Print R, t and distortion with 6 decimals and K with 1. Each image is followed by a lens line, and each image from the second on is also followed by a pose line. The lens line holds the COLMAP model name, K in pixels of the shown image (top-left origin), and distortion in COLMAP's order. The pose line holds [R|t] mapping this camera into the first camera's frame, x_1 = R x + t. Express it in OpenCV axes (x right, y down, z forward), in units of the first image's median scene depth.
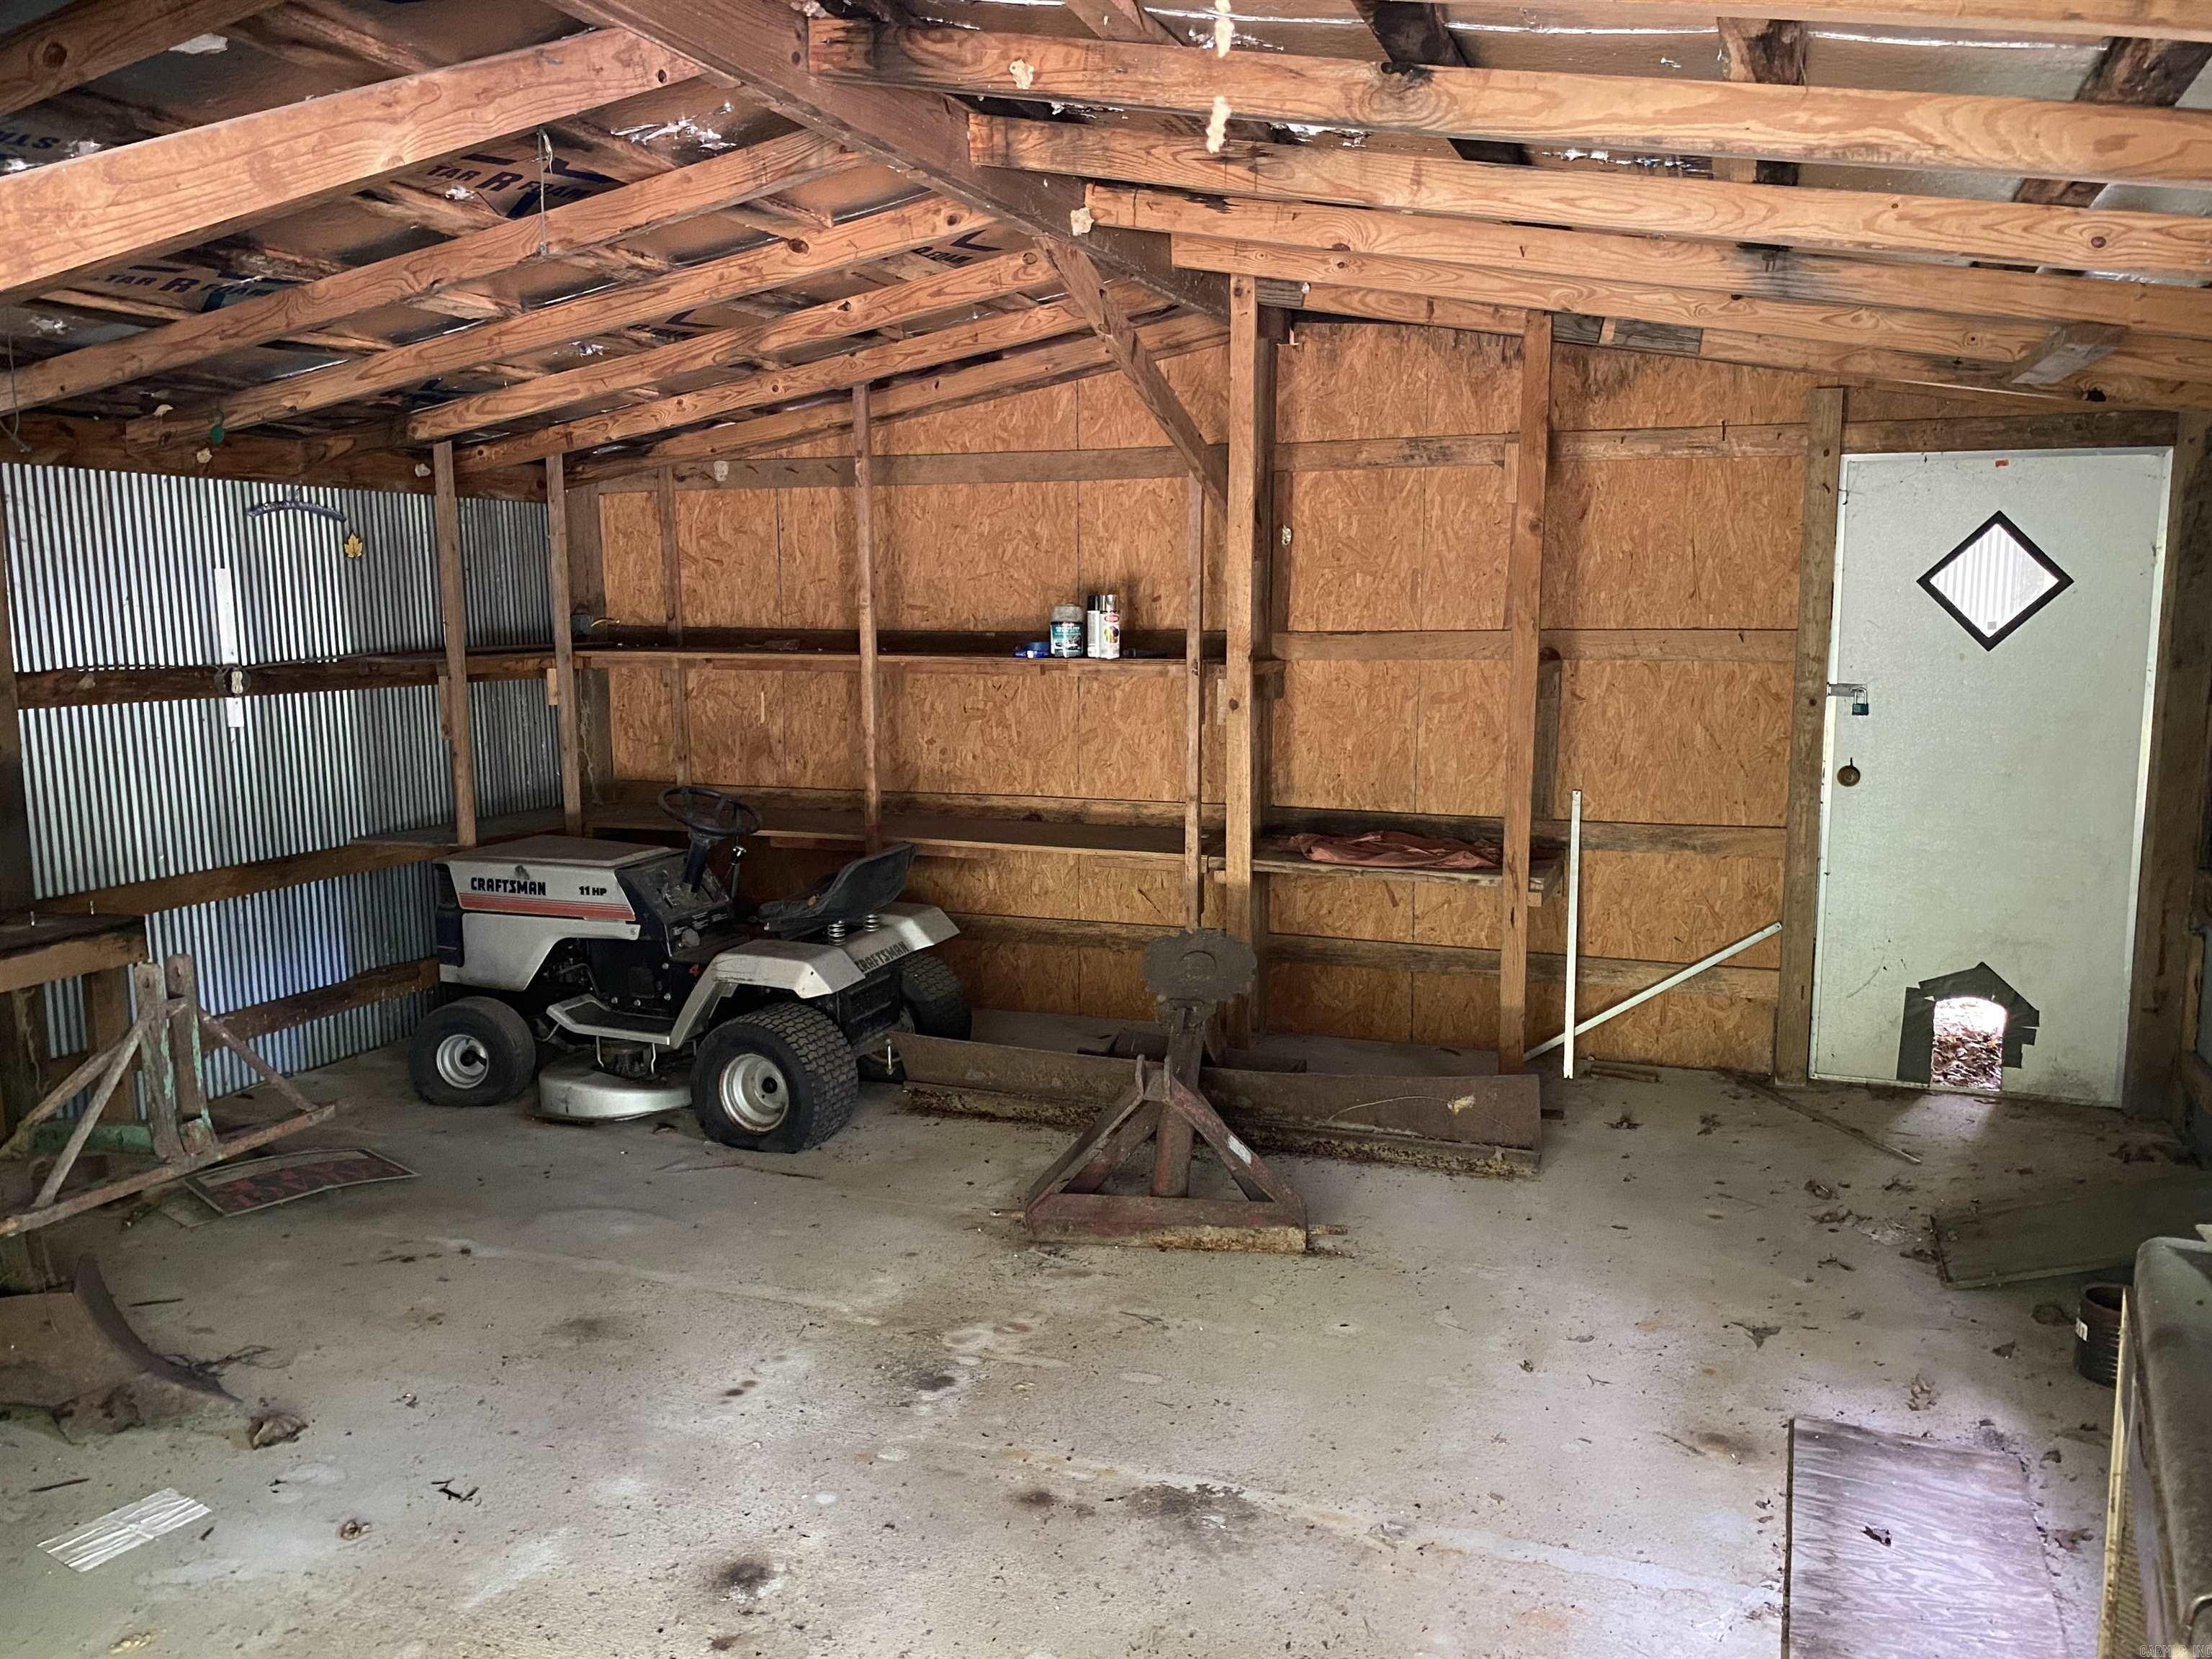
lens RADIAL K [[1640.2, 0, 1106.0], [0, 1640.2, 829.5], [0, 0, 1]] dist [0.035168, -0.088319]
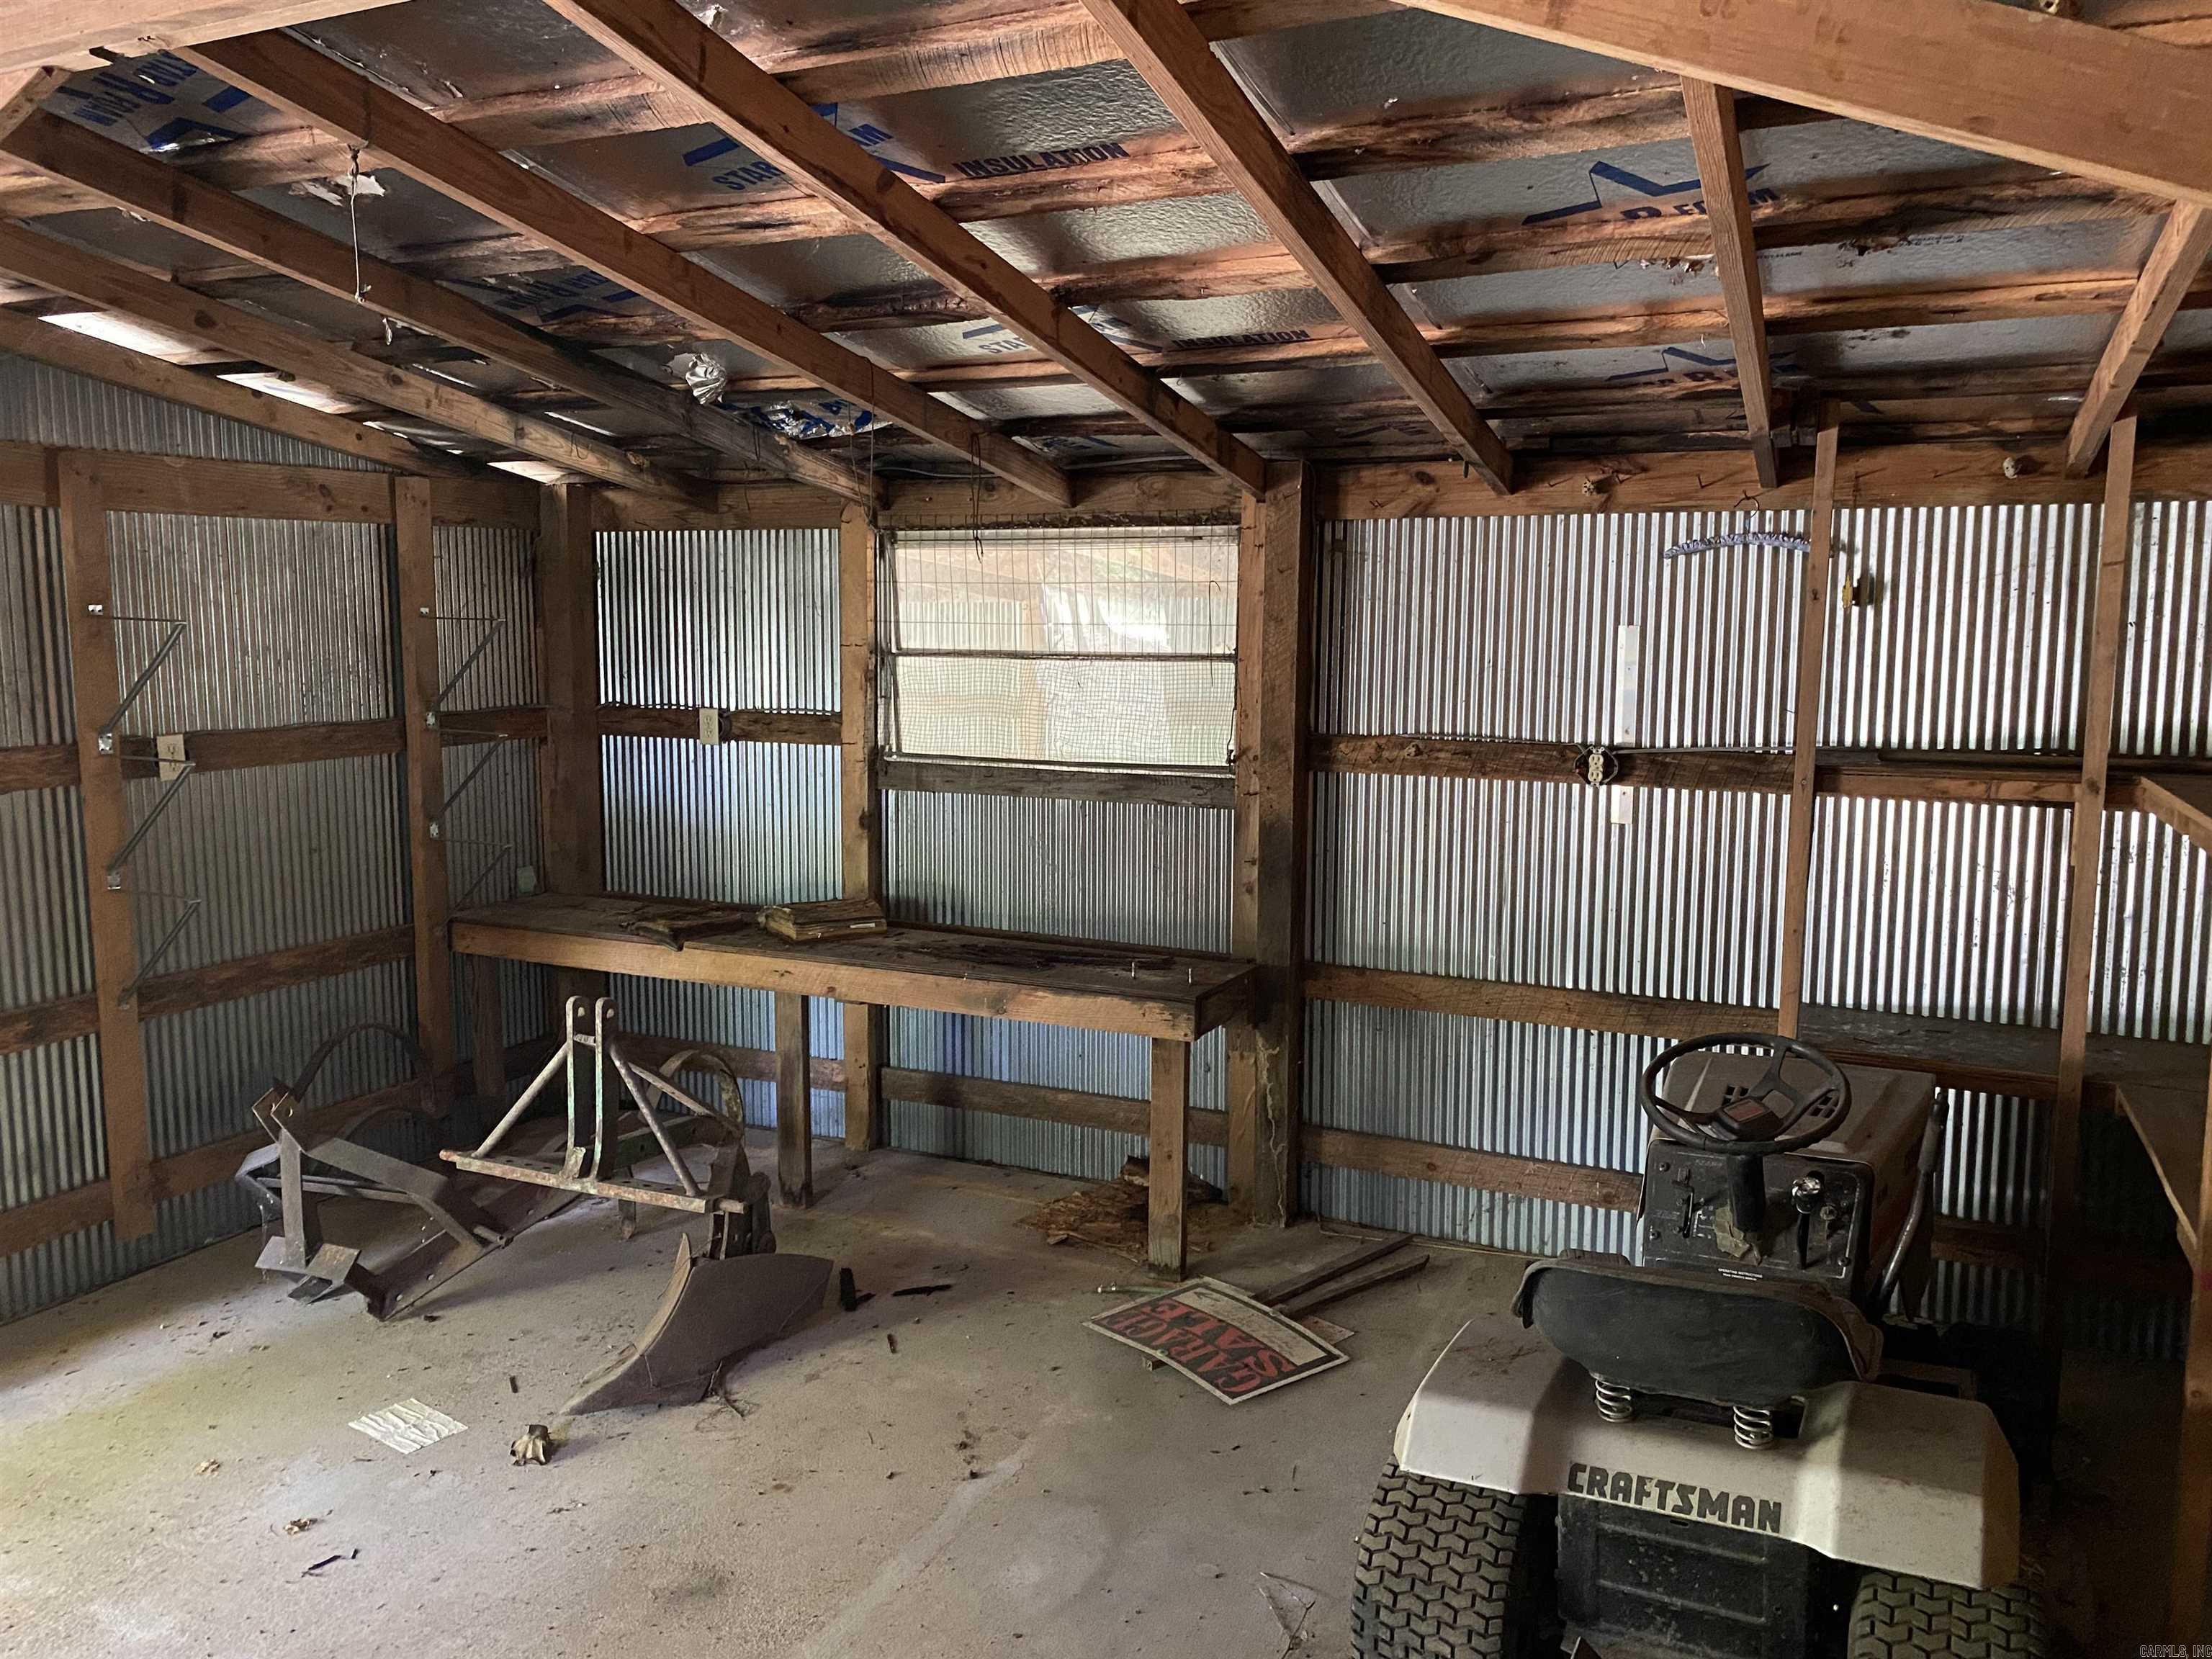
lens RADIAL K [[1640.2, 0, 1106.0], [0, 1640.2, 829.5], [0, 0, 1]] dist [0.035168, -0.088319]
pose [[-0.063557, 0.122149, -0.990475, 0.369754], [-0.140551, 0.981494, 0.130060, -0.170087], [0.988031, 0.147479, -0.045212, 1.046388]]
